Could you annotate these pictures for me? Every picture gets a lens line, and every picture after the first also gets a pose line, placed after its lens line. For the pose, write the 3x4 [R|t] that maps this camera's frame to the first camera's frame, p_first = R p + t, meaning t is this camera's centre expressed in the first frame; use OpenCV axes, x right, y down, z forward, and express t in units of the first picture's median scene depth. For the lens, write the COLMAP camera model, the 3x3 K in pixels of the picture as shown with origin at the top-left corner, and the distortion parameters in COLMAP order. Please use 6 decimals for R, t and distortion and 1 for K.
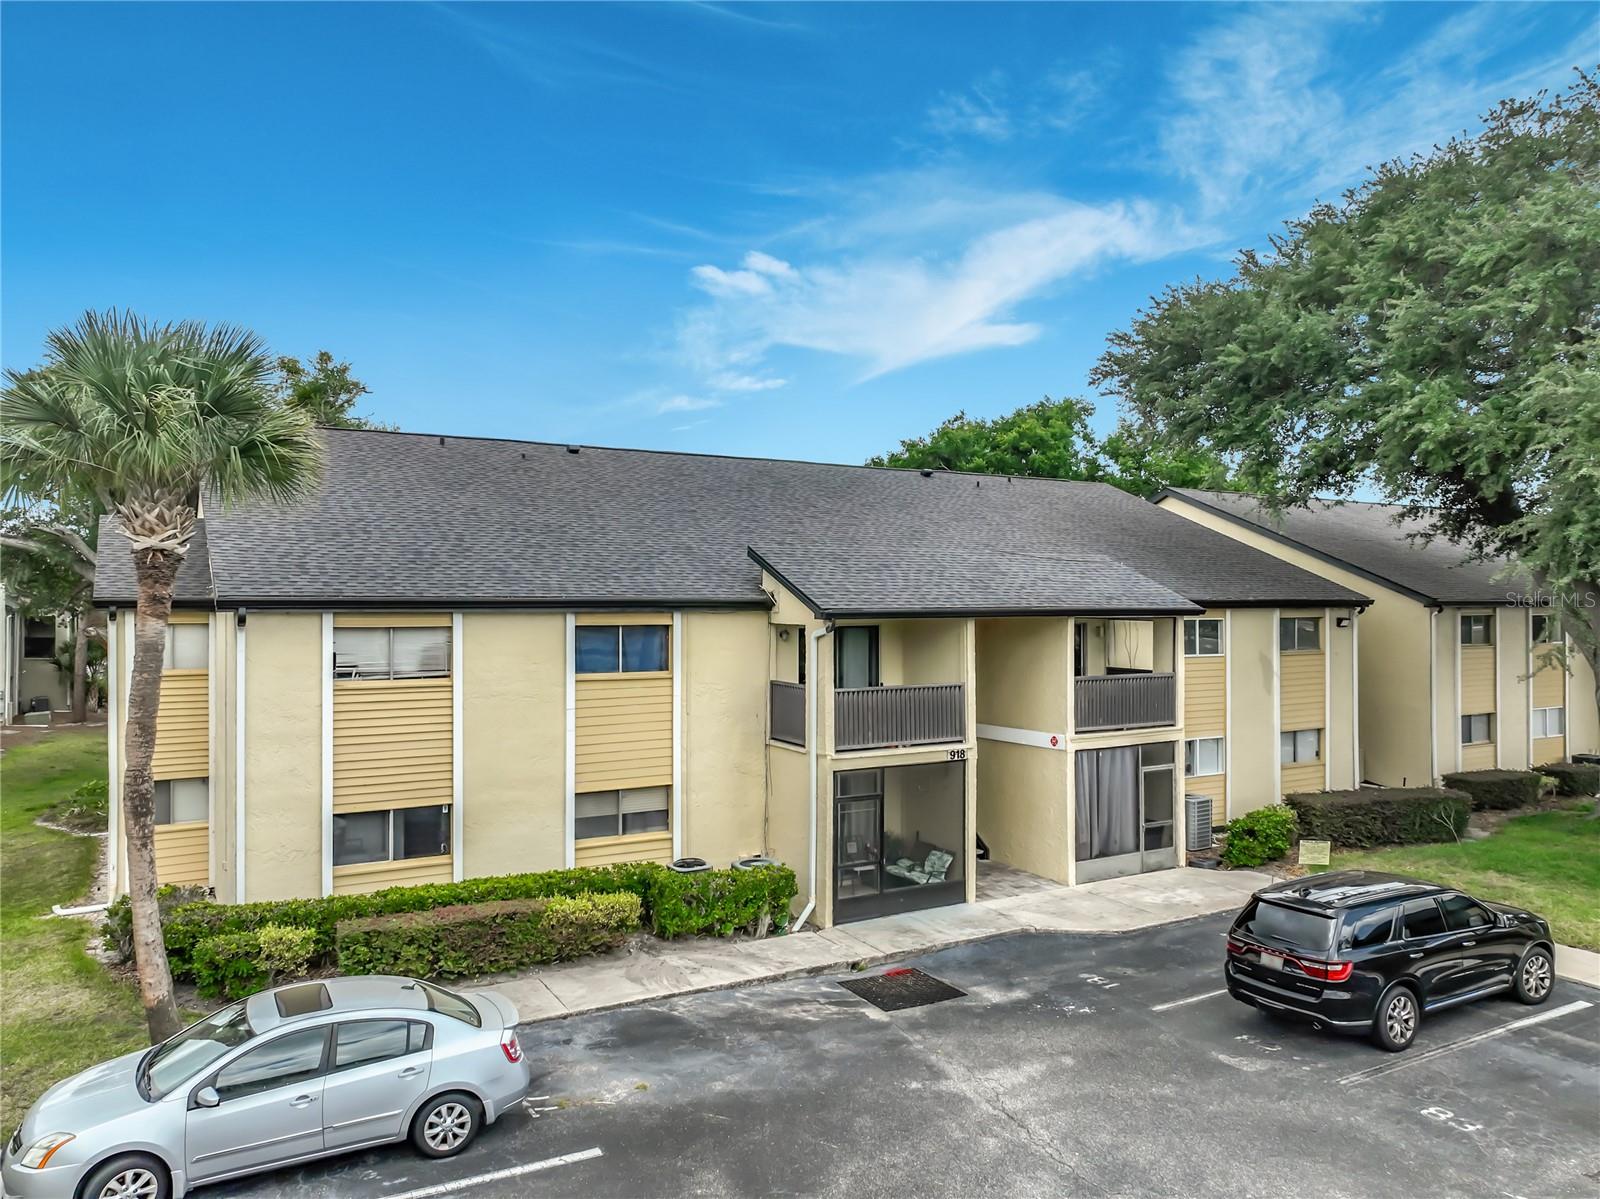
lens RADIAL K [[1108.9, 0, 800.0], [0, 1108.9, 599.5], [0, 0, 1]] dist [0.001769, -0.000008]
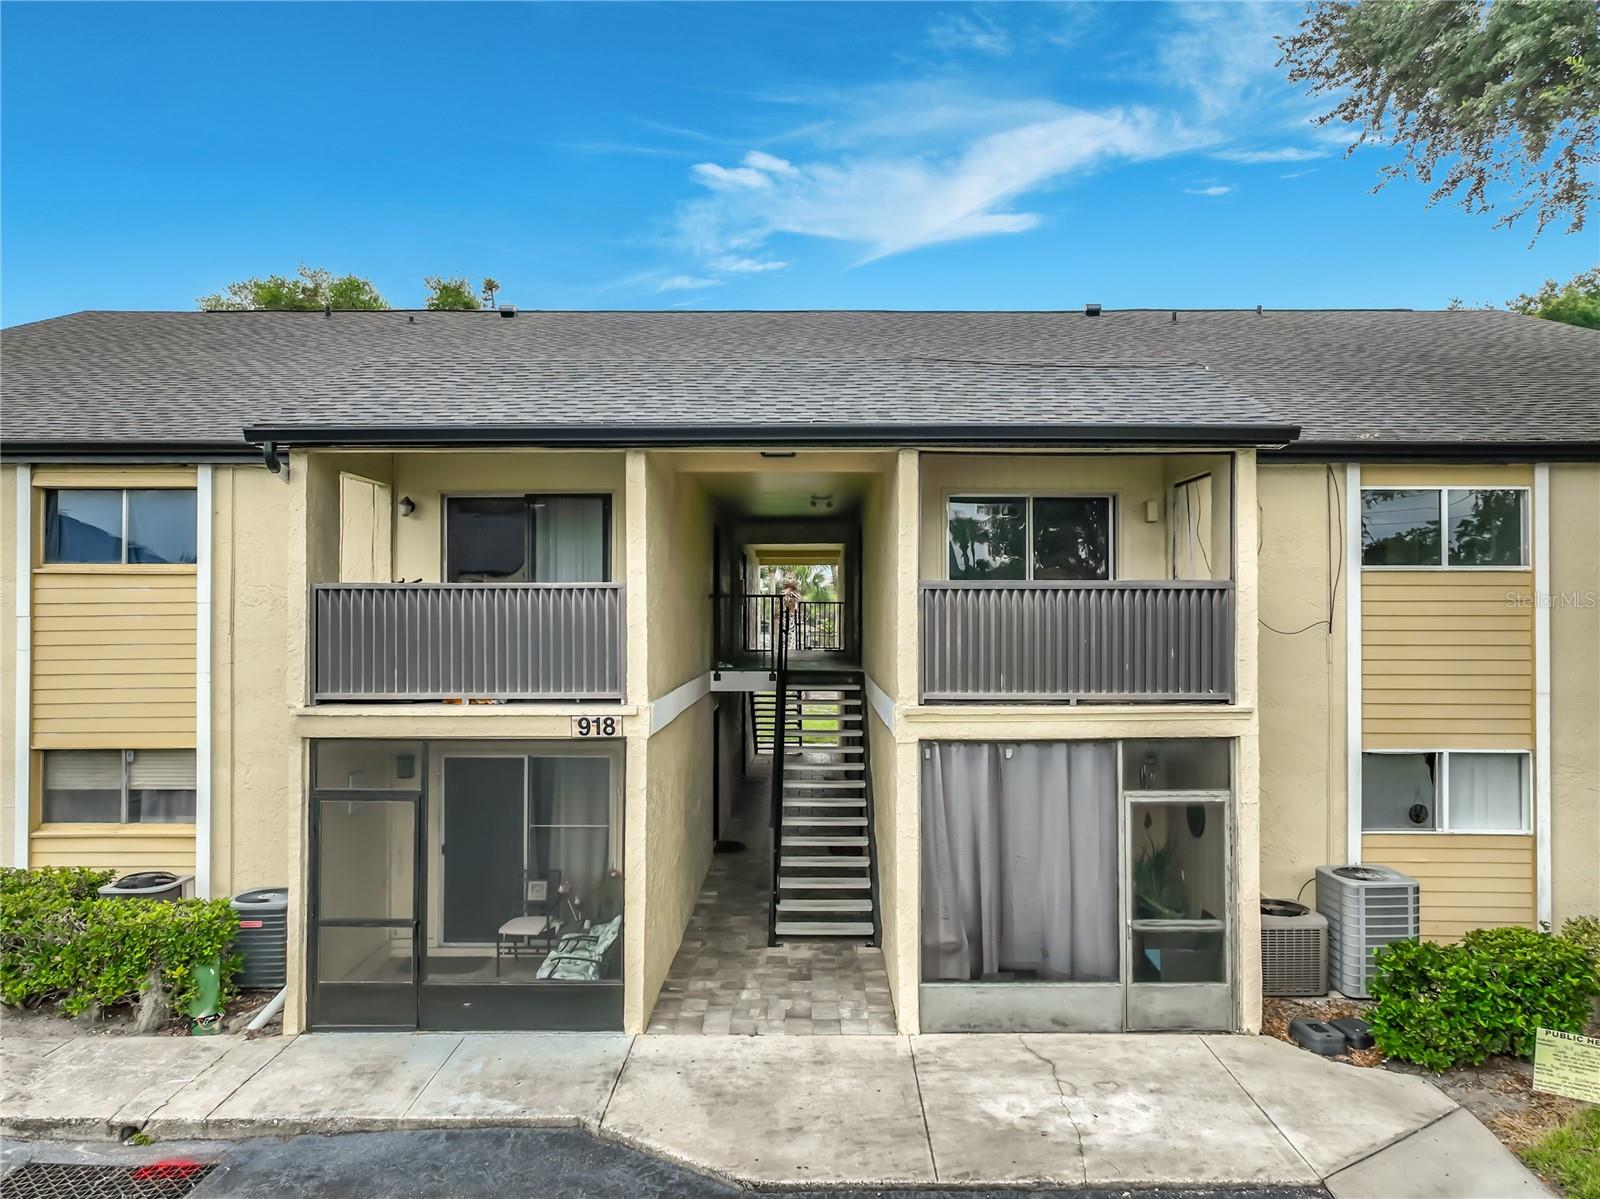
lens RADIAL K [[1134.5, 0, 754.9], [0, 1134.5, 600.1], [0, 0, 1]] dist [0.004067, 0.001541]
pose [[0.869571, -0.001492, -0.493805, 0.473499], [0.000752, 0.999998, -0.001696, 0.089057], [0.493807, 0.001103, 0.869571, 0.627346]]
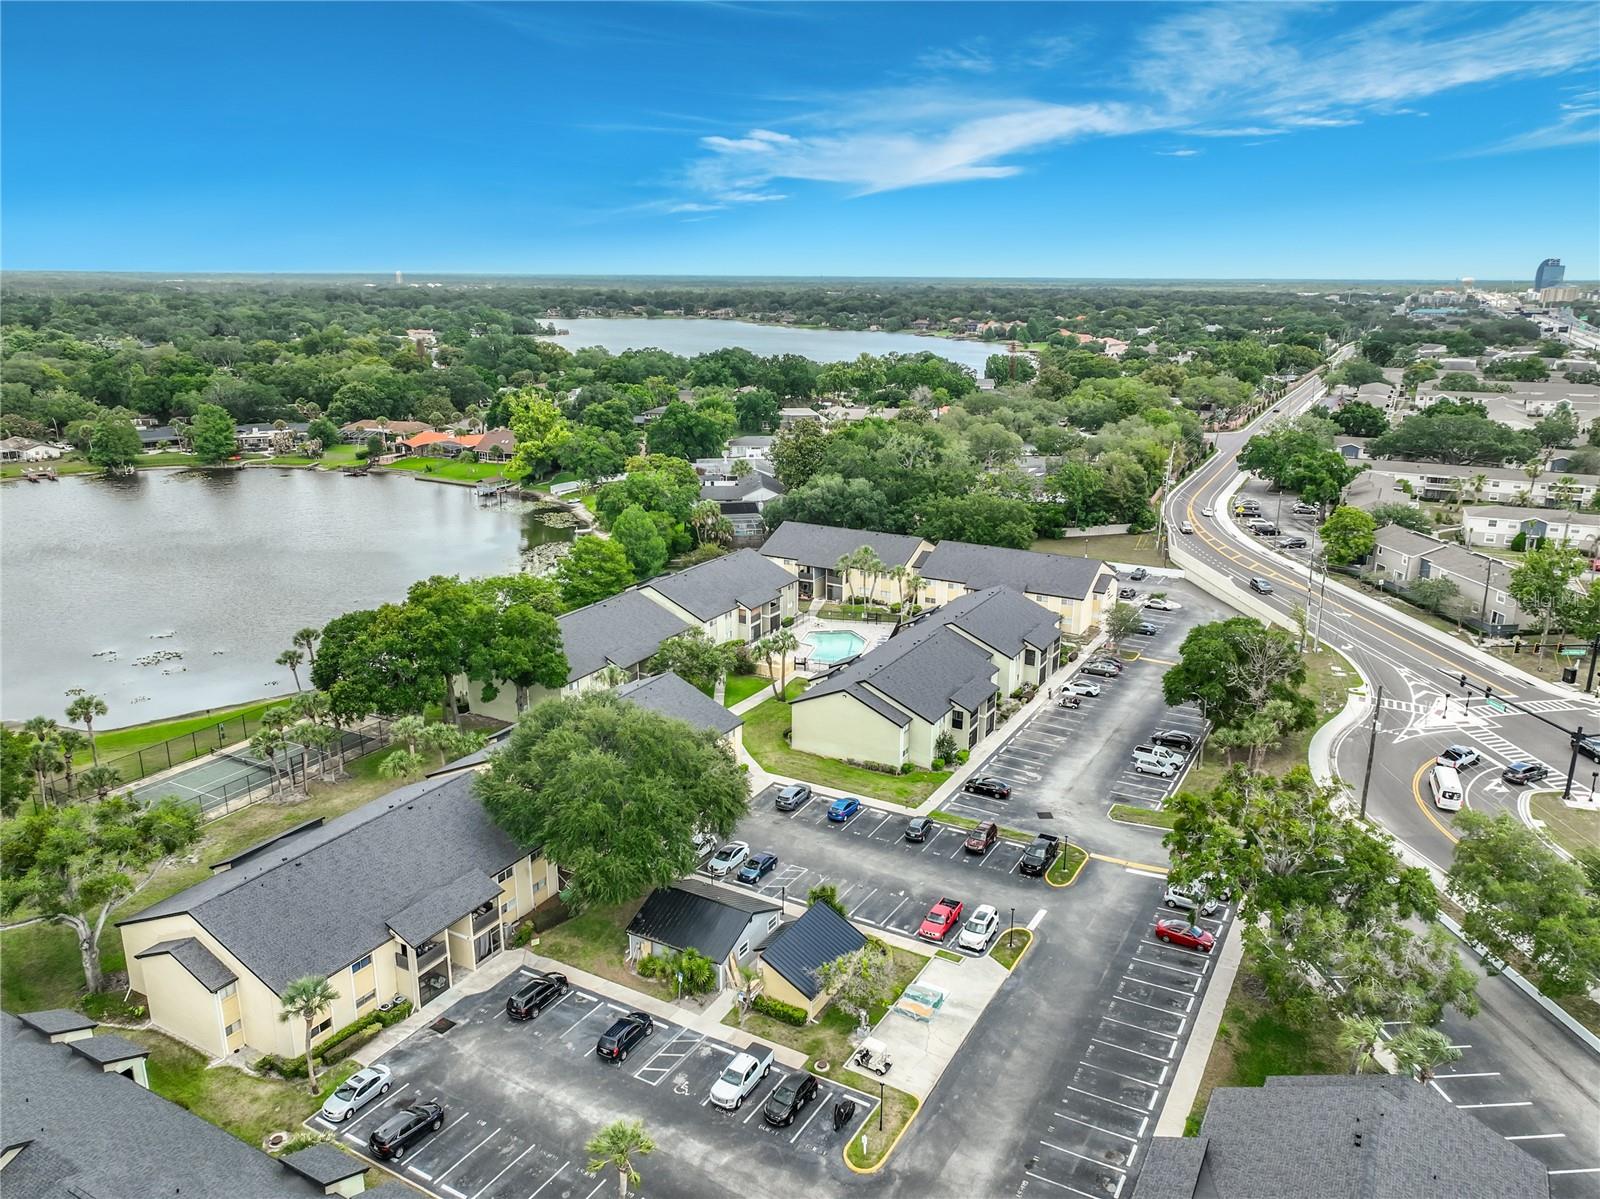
lens RADIAL K [[1134.5, 0, 754.9], [0, 1134.5, 600.1], [0, 0, 1]] dist [0.004067, 0.001541]
pose [[0.873702, -0.136044, 0.467051, -0.663042], [0.001670, 0.960932, 0.276779, -2.379315], [-0.486459, -0.241043, 0.839796, -2.862905]]
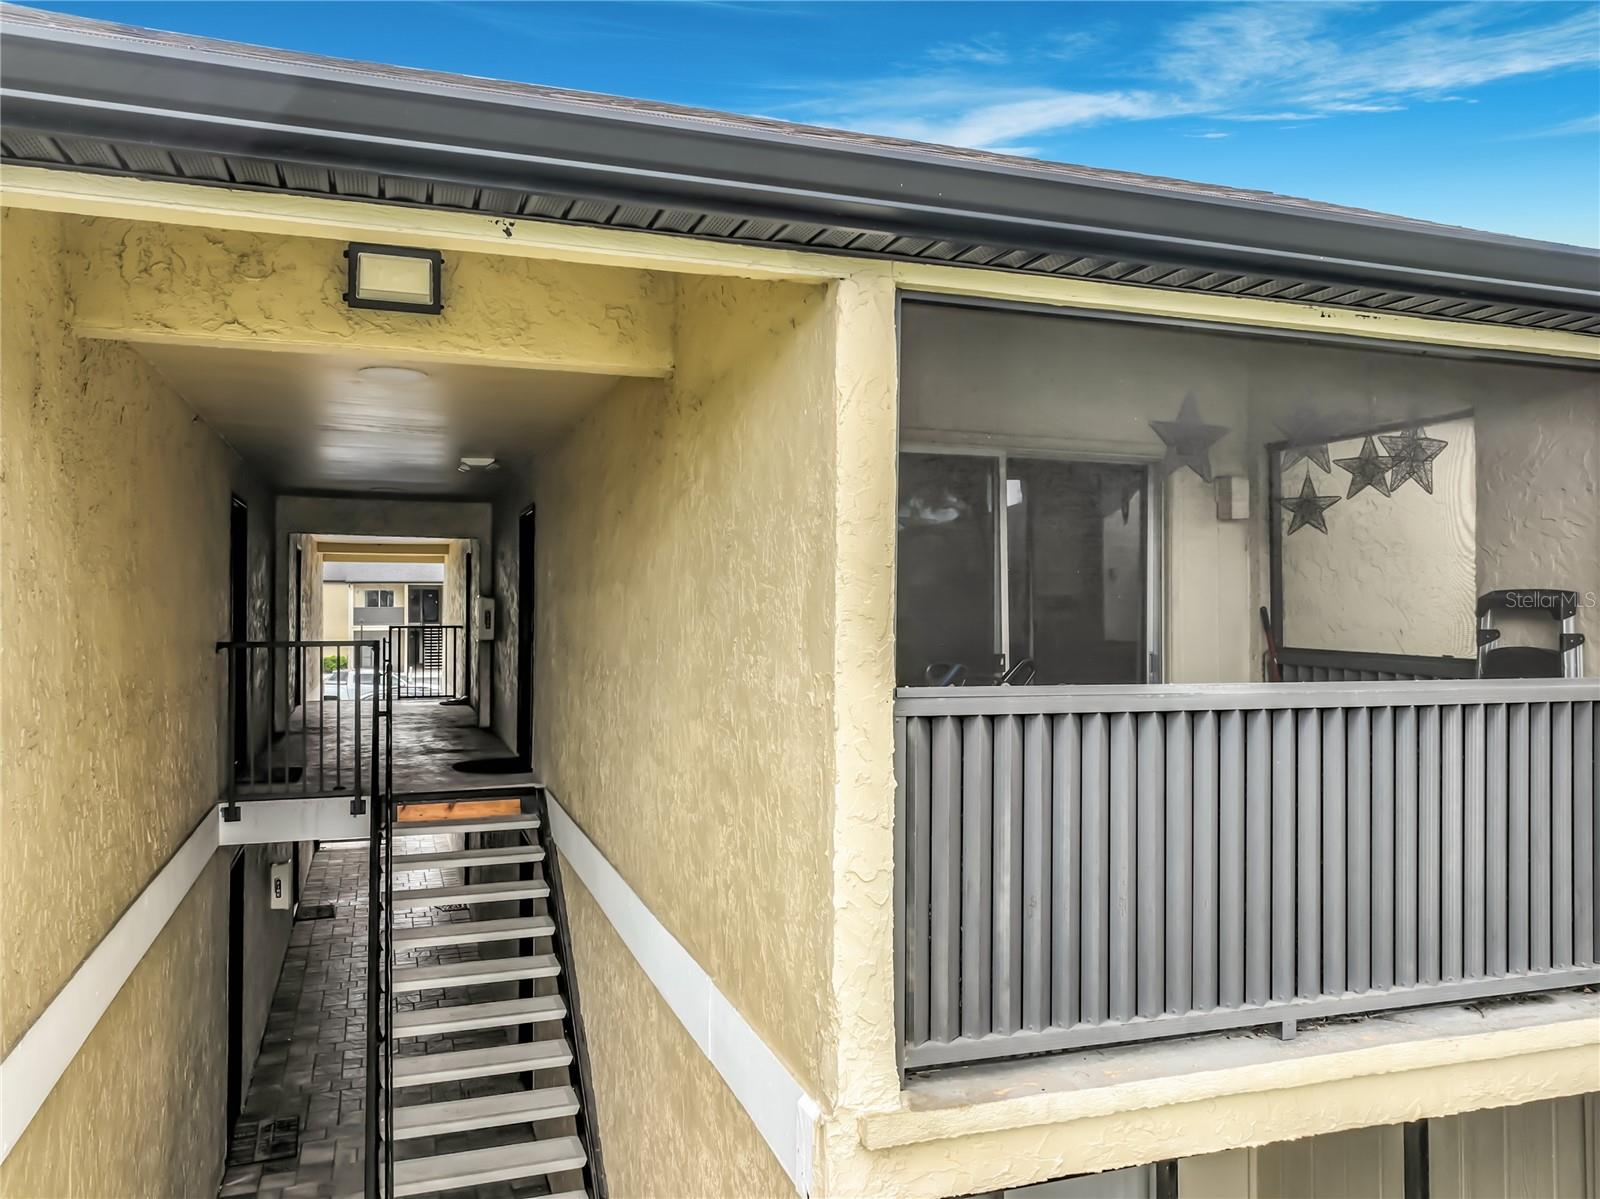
lens RADIAL K [[1134.5, 0, 754.9], [0, 1134.5, 600.1], [0, 0, 1]] dist [0.004067, 0.001541]
pose [[0.988943, 0.000865, -0.148292, 0.283033], [0.001049, 0.999917, 0.012827, 0.062829], [0.148291, -0.012840, 0.988860, 0.960229]]
